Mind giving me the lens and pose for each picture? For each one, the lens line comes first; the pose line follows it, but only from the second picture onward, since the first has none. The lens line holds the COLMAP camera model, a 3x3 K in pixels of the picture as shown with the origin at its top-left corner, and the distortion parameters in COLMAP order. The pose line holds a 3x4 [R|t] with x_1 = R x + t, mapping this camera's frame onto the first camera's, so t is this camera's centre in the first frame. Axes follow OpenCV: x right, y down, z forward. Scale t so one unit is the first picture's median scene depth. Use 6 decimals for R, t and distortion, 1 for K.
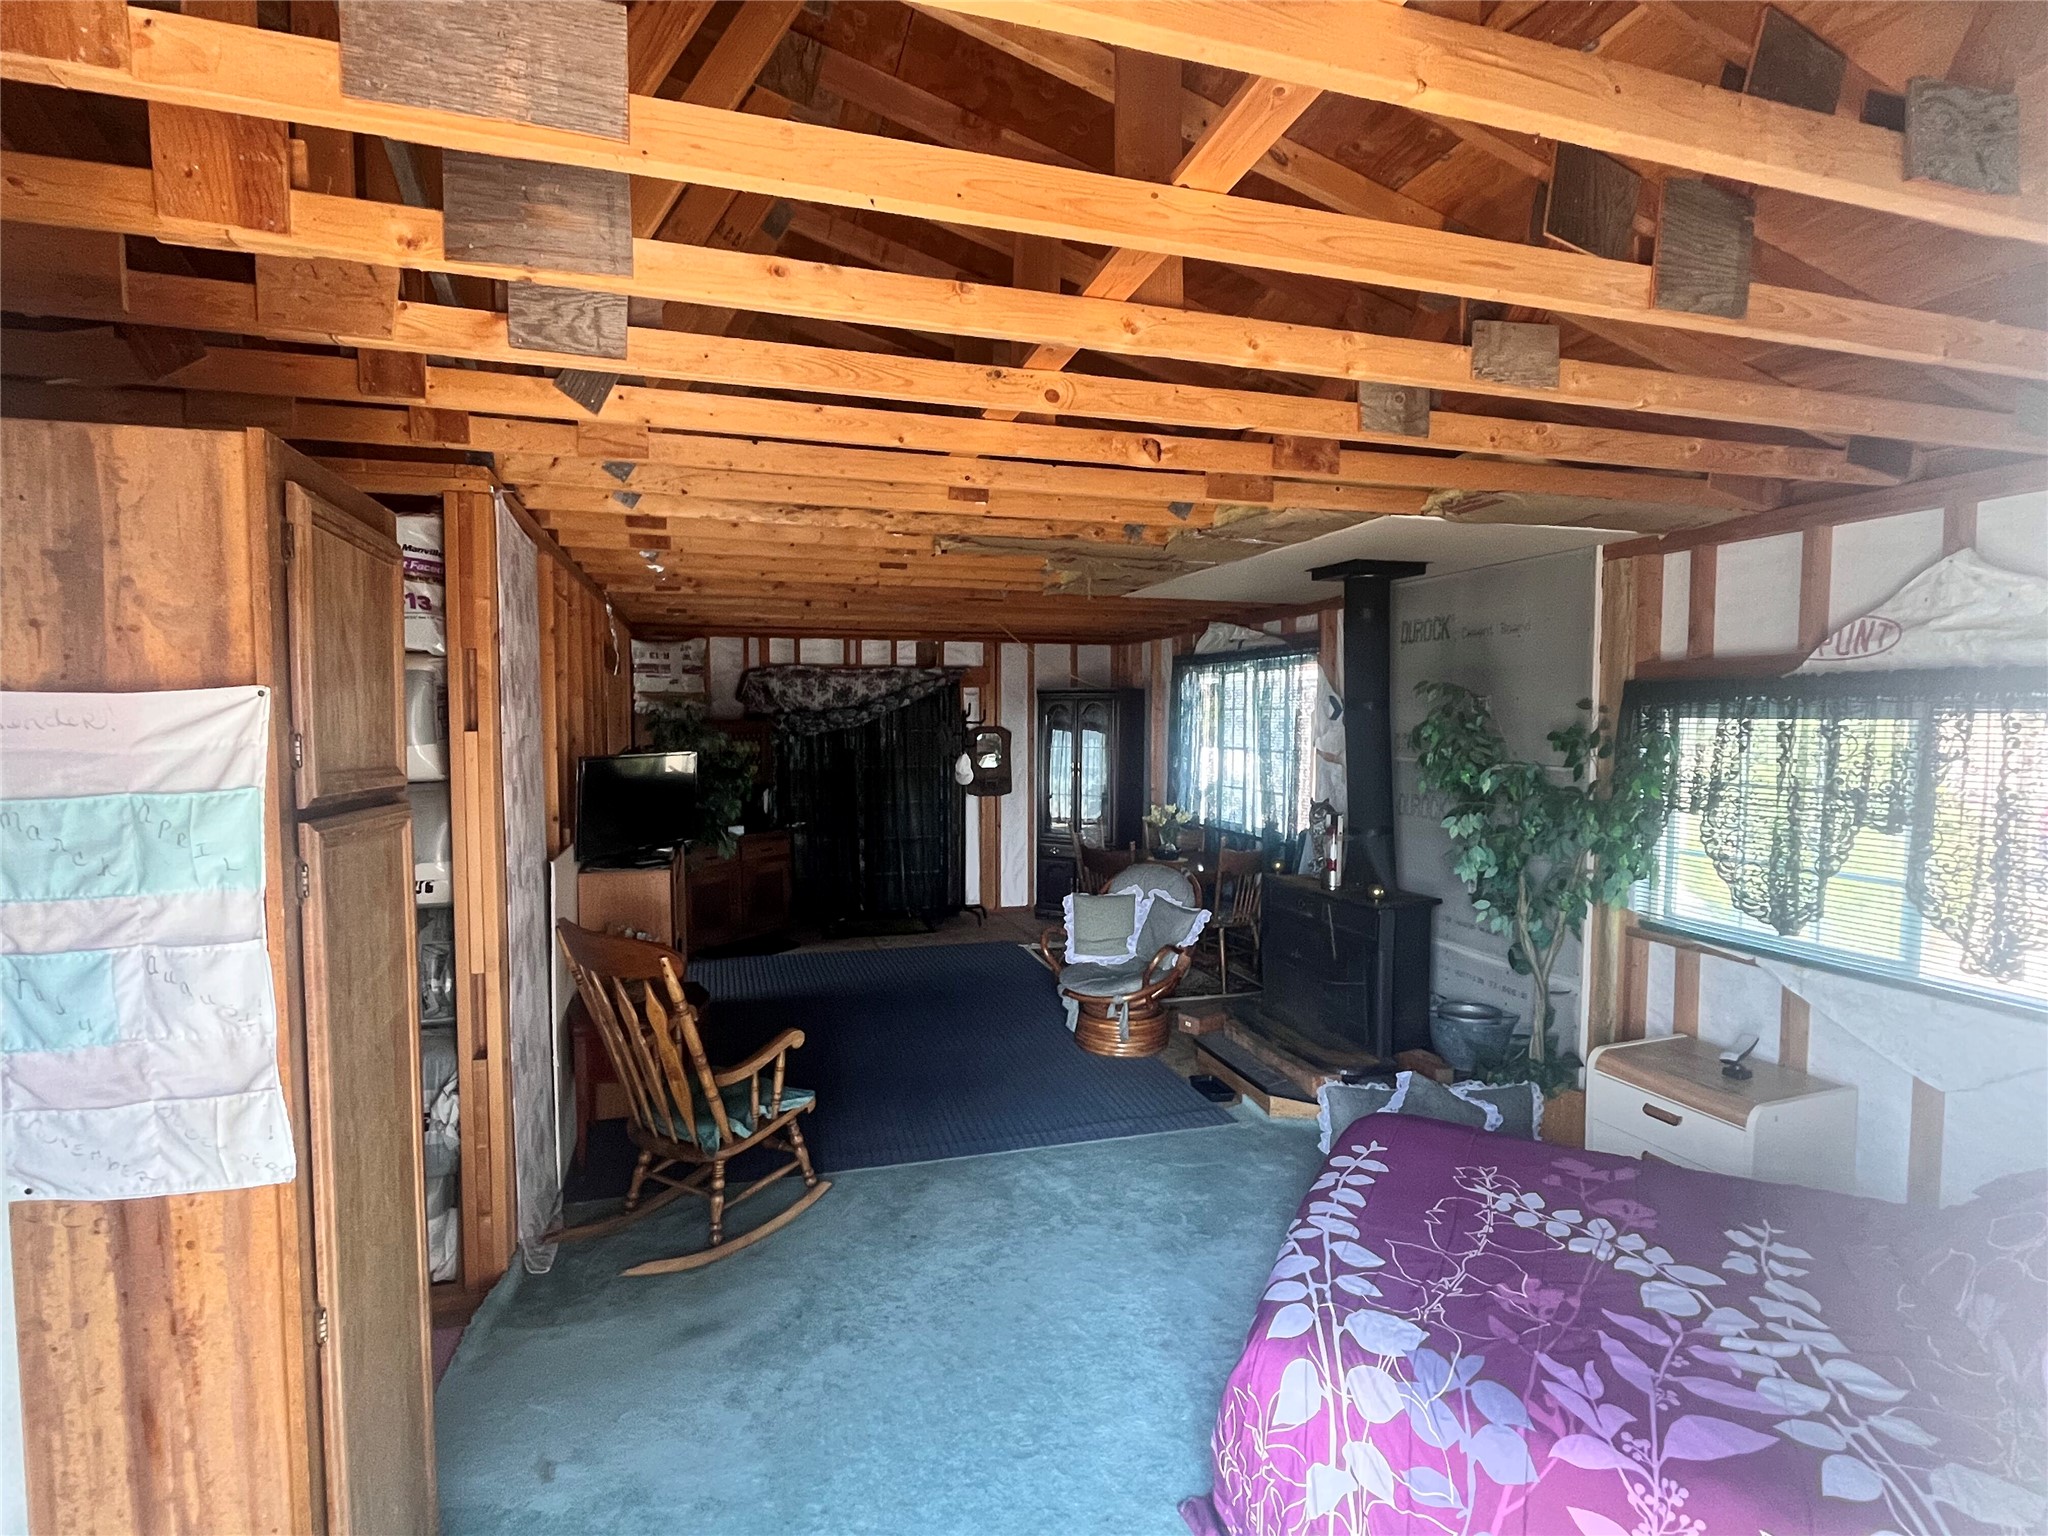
lens RADIAL K [[969.7, 0, 1015.1], [0, 969.7, 770.4], [0, 0, 1]] dist [0.003636, 0.000449]
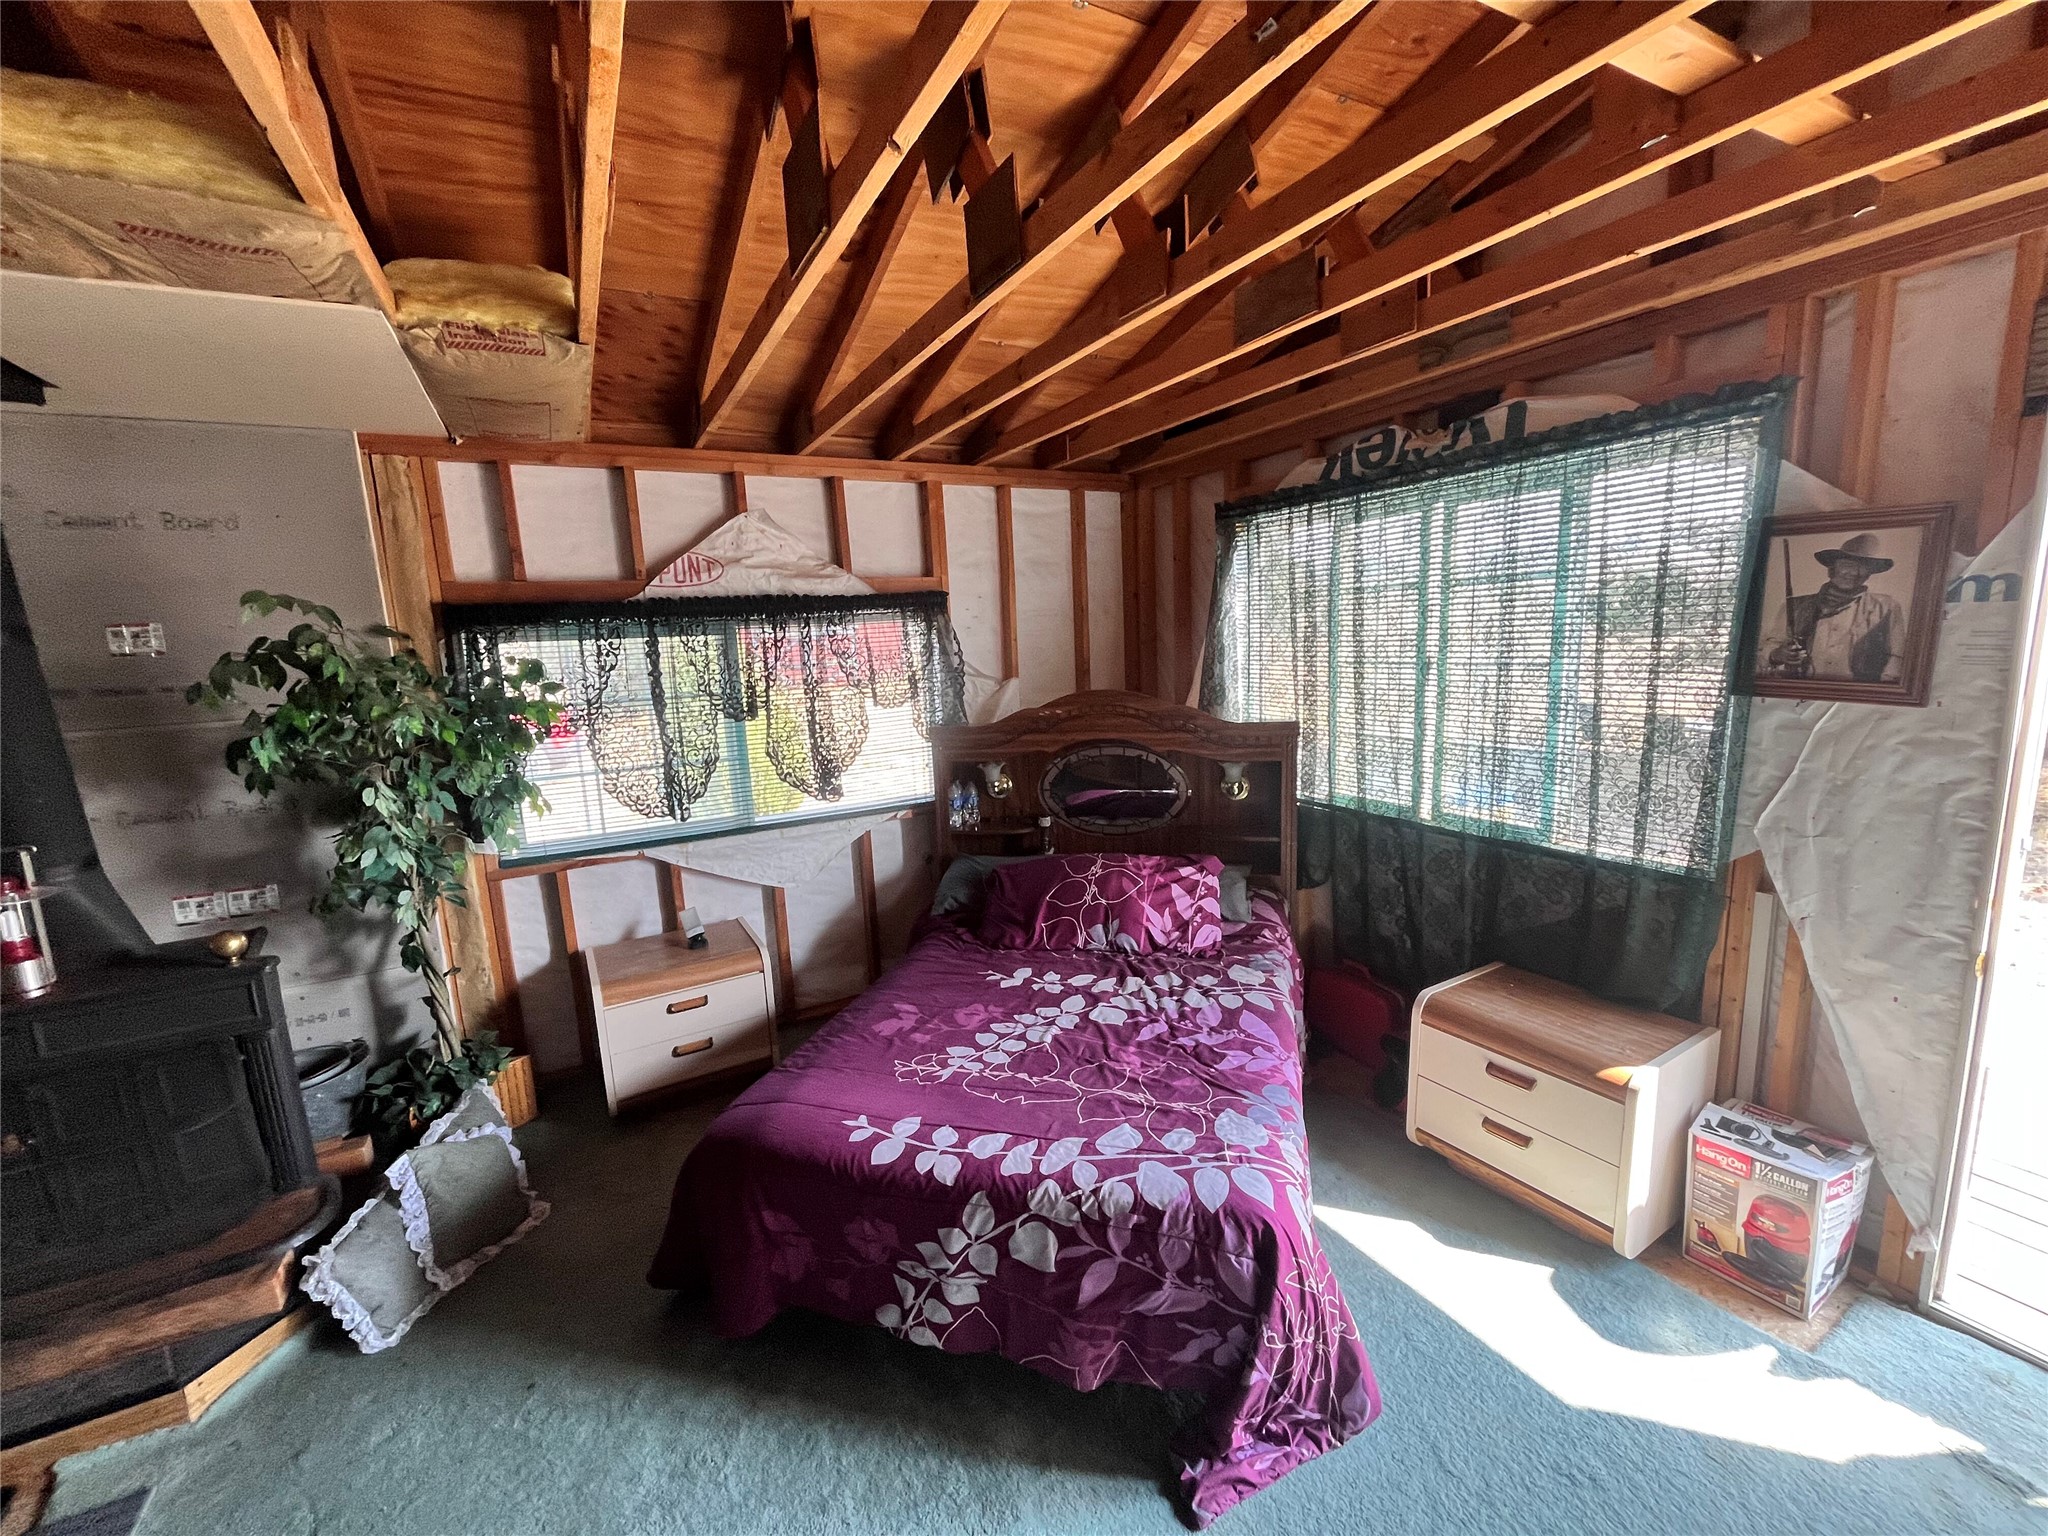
lens RADIAL K [[821.6, 0, 1020.3], [0, 821.6, 773.8], [0, 0, 1]] dist [-0.001635, 0.000098]
pose [[-0.195065, -0.159463, 0.967740, -0.338646], [0.101218, 0.978153, 0.181581, -0.036636], [-0.975553, 0.133373, -0.174663, 1.015551]]
